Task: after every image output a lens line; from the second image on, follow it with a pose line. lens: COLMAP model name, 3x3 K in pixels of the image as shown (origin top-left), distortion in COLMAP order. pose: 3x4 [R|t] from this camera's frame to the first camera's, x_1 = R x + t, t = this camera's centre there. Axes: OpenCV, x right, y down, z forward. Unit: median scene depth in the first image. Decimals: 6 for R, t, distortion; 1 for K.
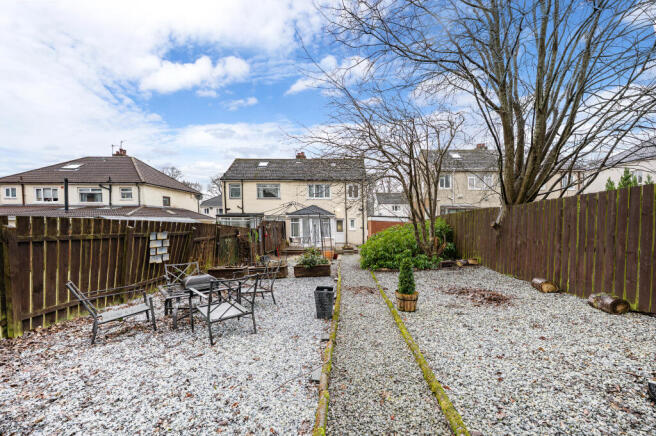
lens RADIAL K [[259.6, 0, 327.5], [0, 259.6, 229.9], [0, 0, 1]] dist [0.000259, 0.000048]
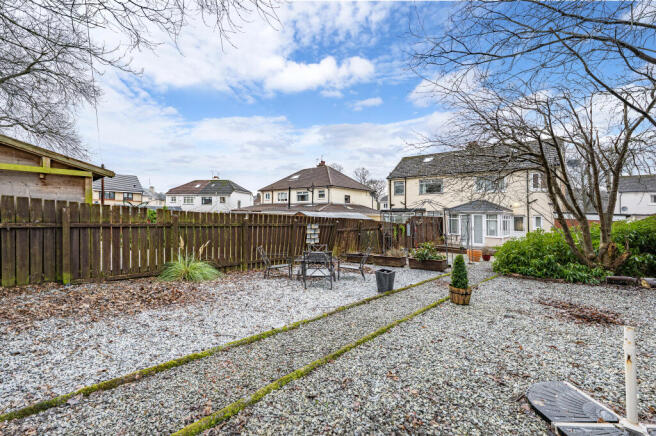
lens RADIAL K [[262.6, 0, 320.7], [0, 262.6, 219.7], [0, 0, 1]] dist [0.000545, 0.000130]
pose [[0.764114, 0.024960, -0.644599, 0.105414], [-0.035858, 0.999350, -0.003810, -0.002983], [0.644084, 0.026025, 0.764512, -0.042070]]
